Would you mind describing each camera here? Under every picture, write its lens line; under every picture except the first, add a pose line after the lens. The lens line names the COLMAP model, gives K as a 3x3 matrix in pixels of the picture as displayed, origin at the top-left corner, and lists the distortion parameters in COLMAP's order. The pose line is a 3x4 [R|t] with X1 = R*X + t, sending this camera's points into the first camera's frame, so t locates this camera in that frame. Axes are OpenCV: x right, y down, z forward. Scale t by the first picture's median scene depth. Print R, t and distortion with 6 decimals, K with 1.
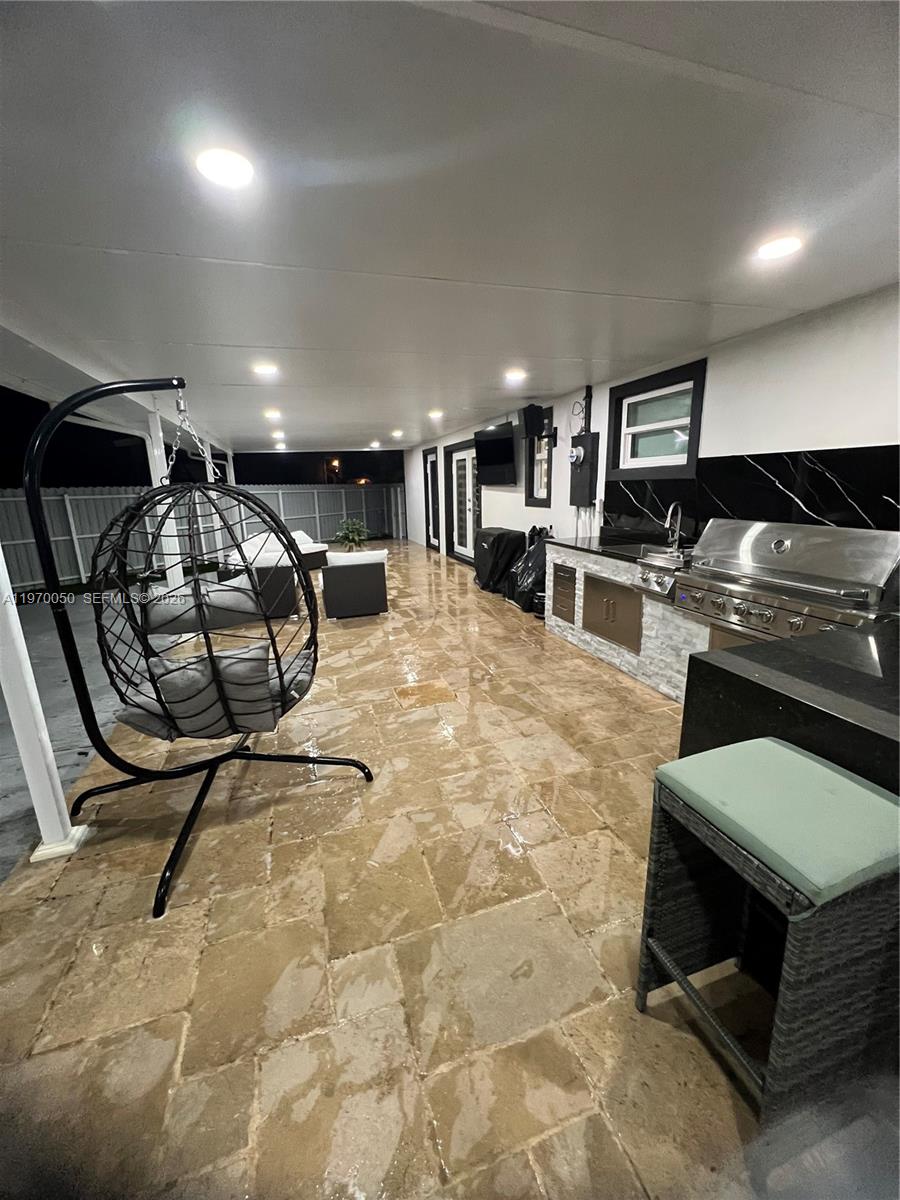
lens RADIAL K [[479.2, 0, 450.0], [0, 479.2, 600.0], [0, 0, 1]] dist [-0.000122, -0.000030]
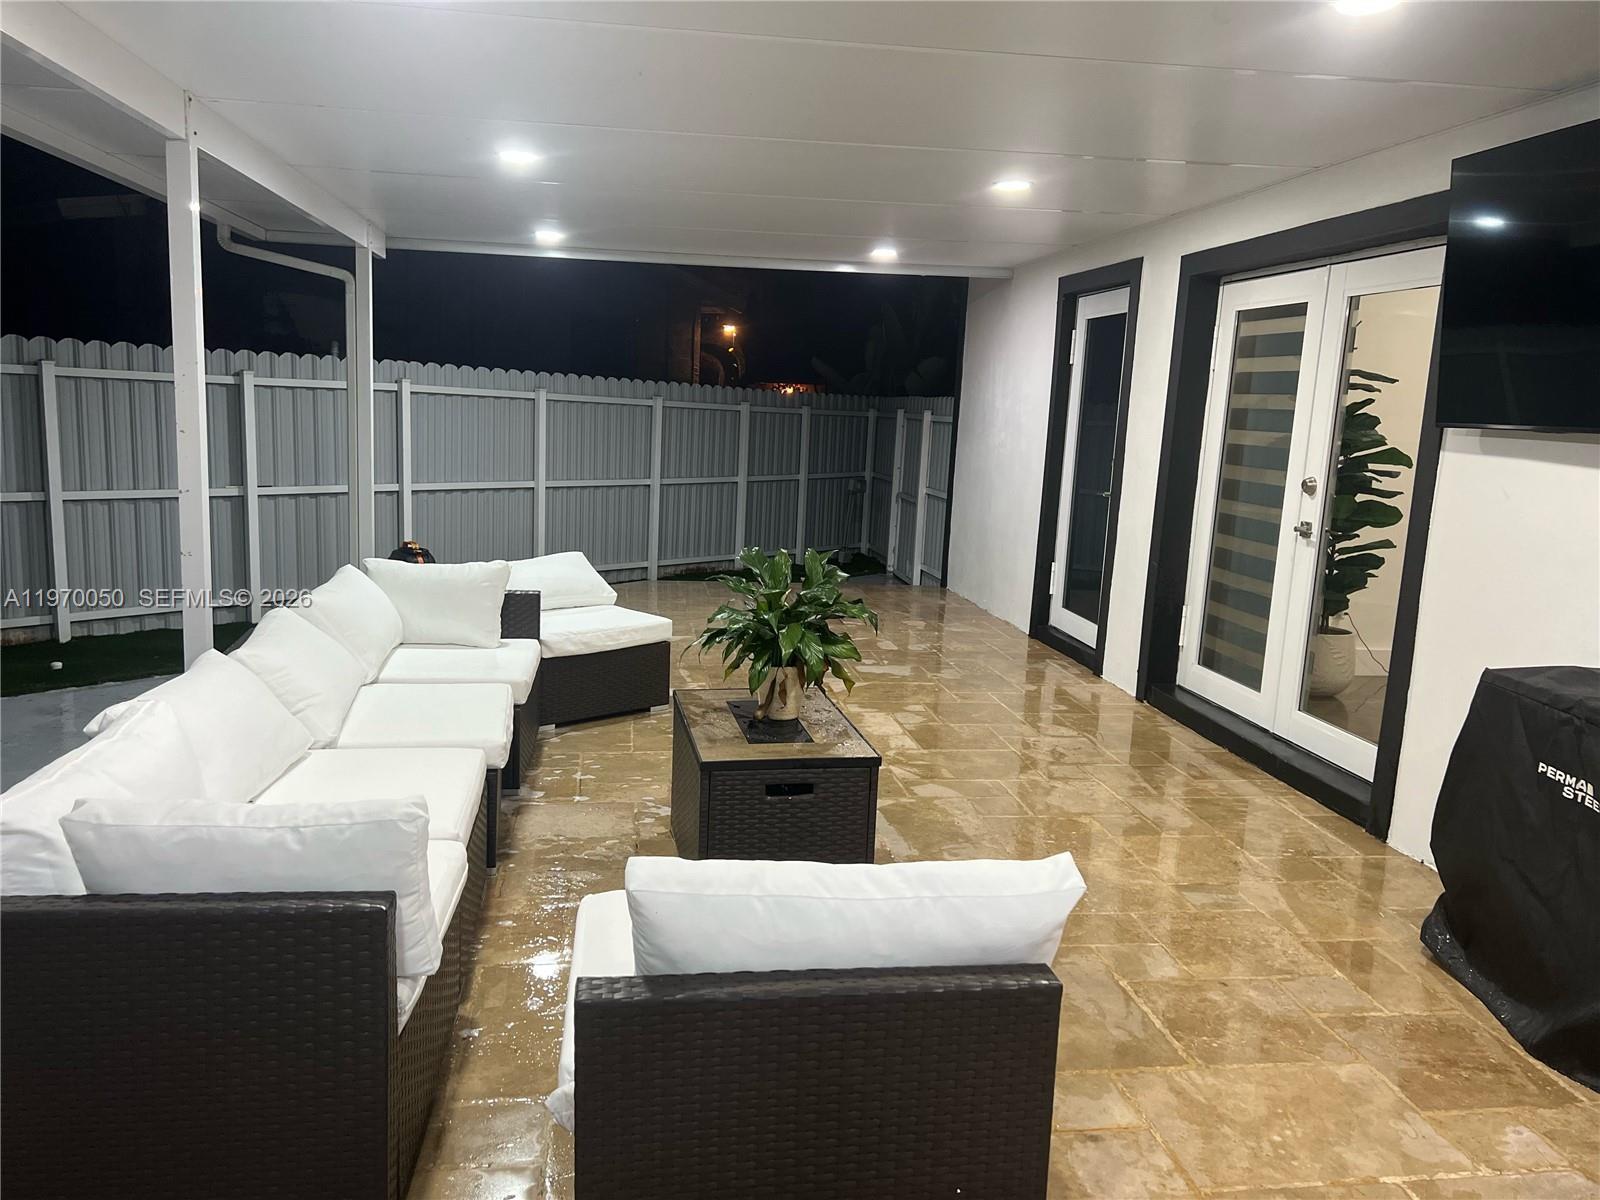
lens RADIAL K [[1204.1, 0, 800.0], [0, 1204.1, 600.0], [0, 0, 1]] dist [0.081219, -0.000286]
pose [[0.984402, 0.094726, -0.148255, -0.086367], [-0.105961, 0.991918, -0.069798, -0.077273], [0.140445, 0.084419, 0.986483, 0.345409]]
